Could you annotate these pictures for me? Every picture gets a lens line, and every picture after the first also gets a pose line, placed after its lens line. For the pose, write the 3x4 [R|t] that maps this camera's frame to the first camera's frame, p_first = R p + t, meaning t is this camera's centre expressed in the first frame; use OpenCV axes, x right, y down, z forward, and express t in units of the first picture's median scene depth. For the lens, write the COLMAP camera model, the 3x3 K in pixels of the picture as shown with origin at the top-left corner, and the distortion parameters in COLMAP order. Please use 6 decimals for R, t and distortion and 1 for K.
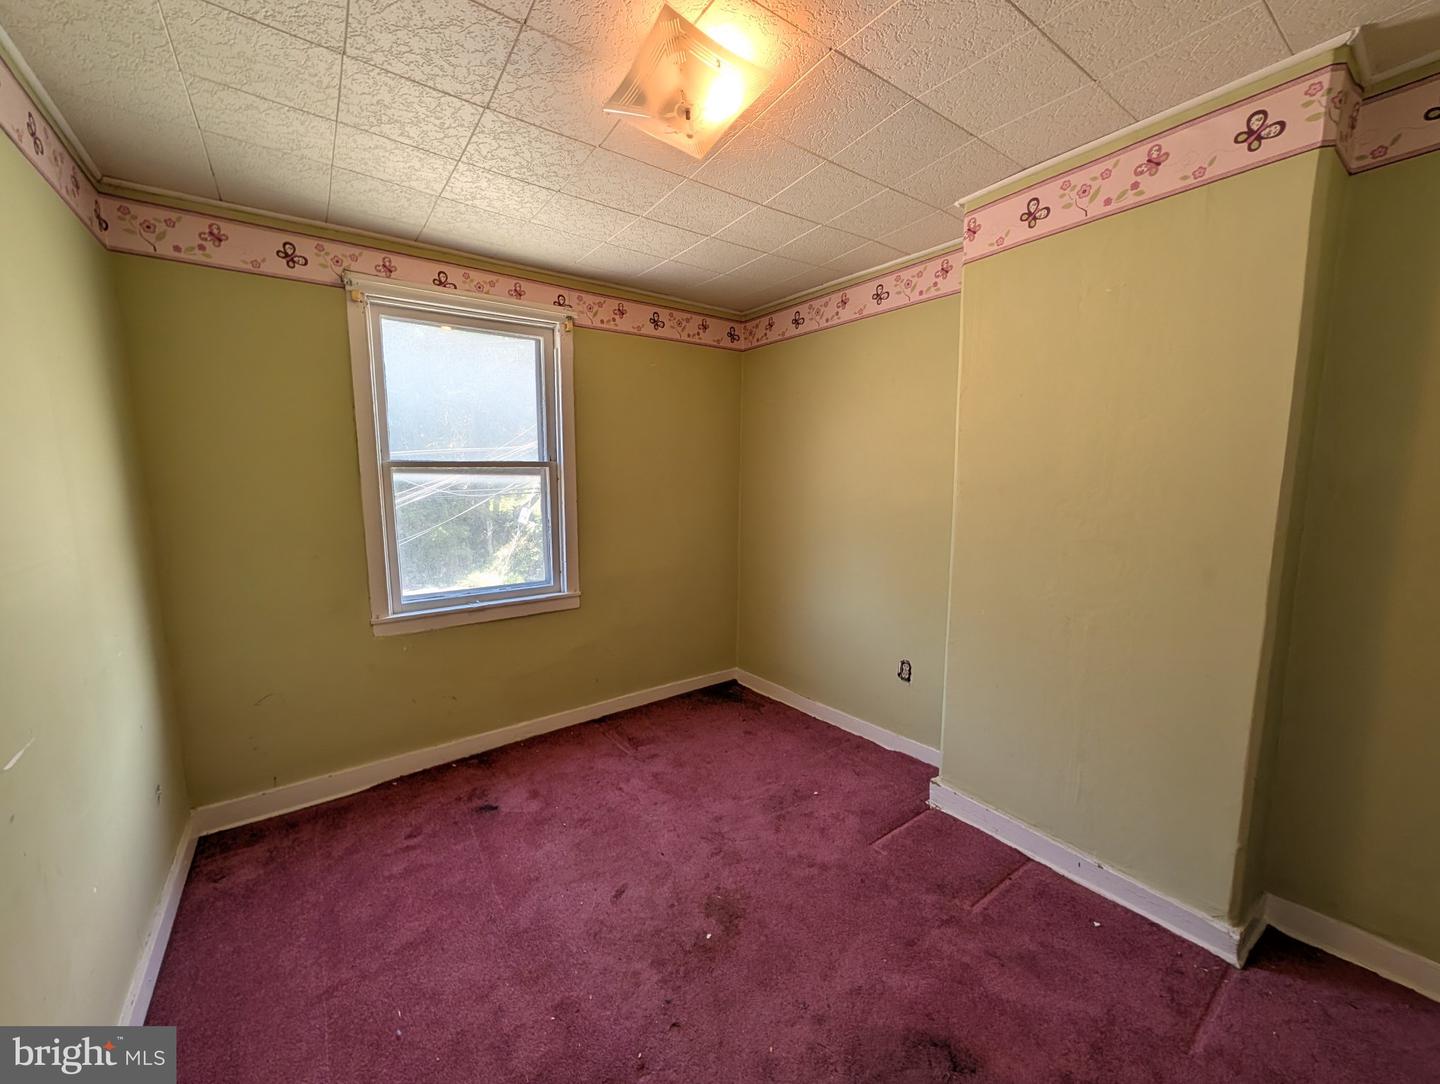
lens RADIAL K [[554.4, 0, 713.6], [0, 554.4, 547.1], [0, 0, 1]] dist [0.001184, 0.000104]
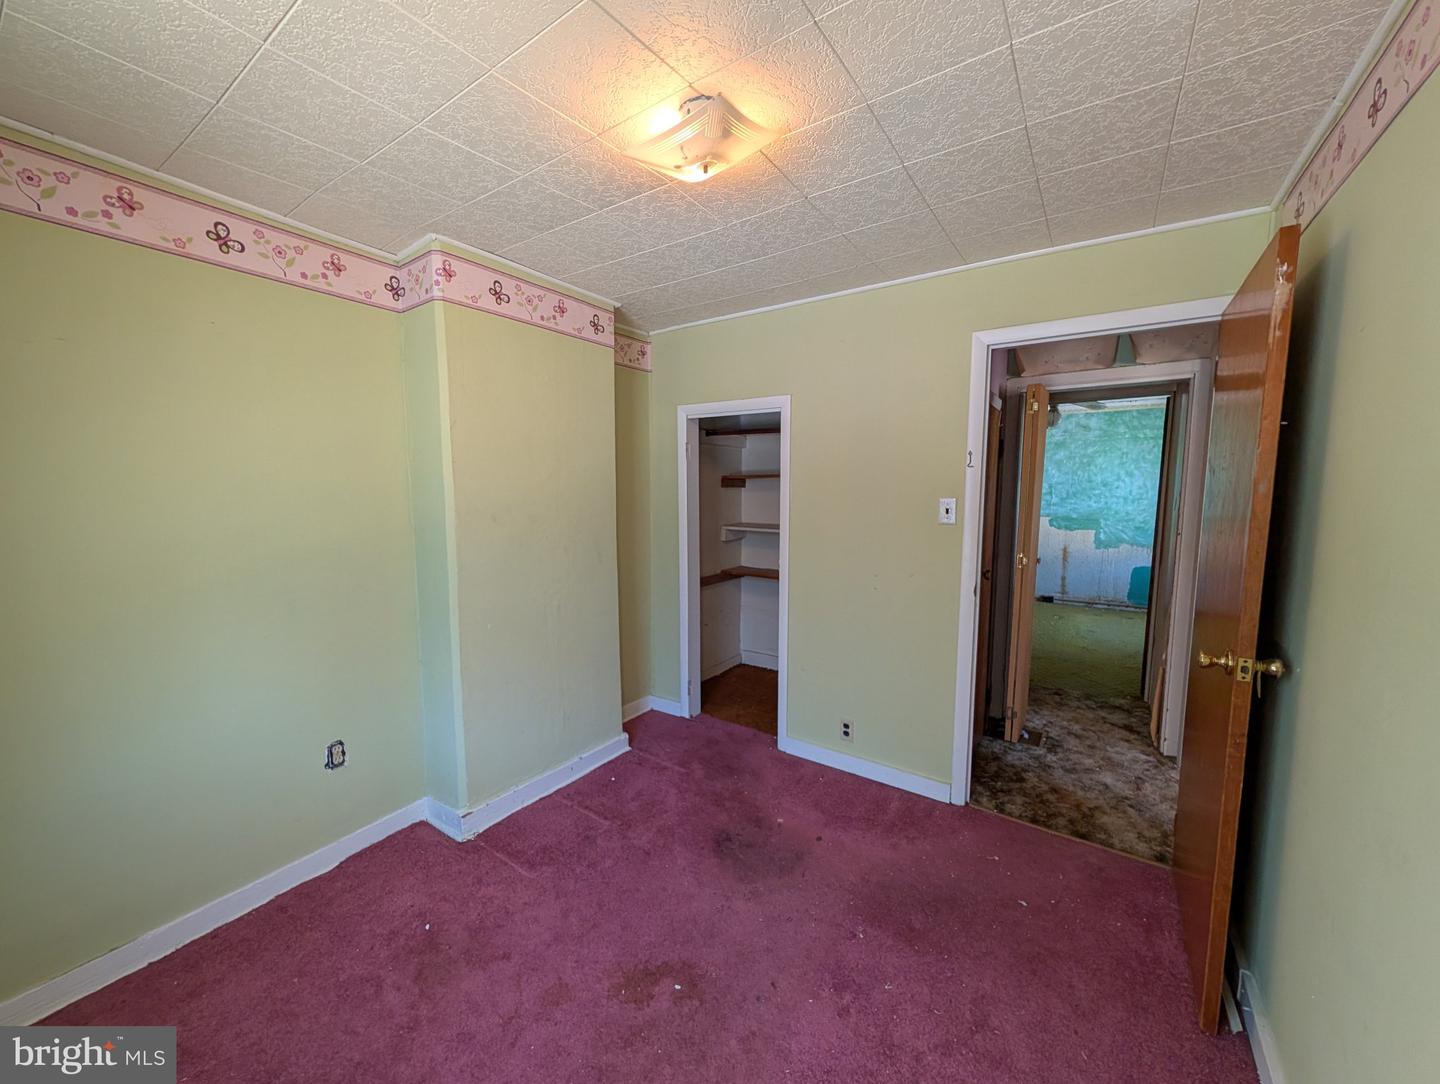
lens RADIAL K [[554.4, 0, 713.6], [0, 554.4, 547.1], [0, 0, 1]] dist [0.001184, 0.000104]
pose [[-0.328323, -0.090790, 0.940192, -0.808261], [0.125000, 0.982439, 0.138521, -0.160241], [-0.936258, 0.163004, -0.311209, 1.046645]]
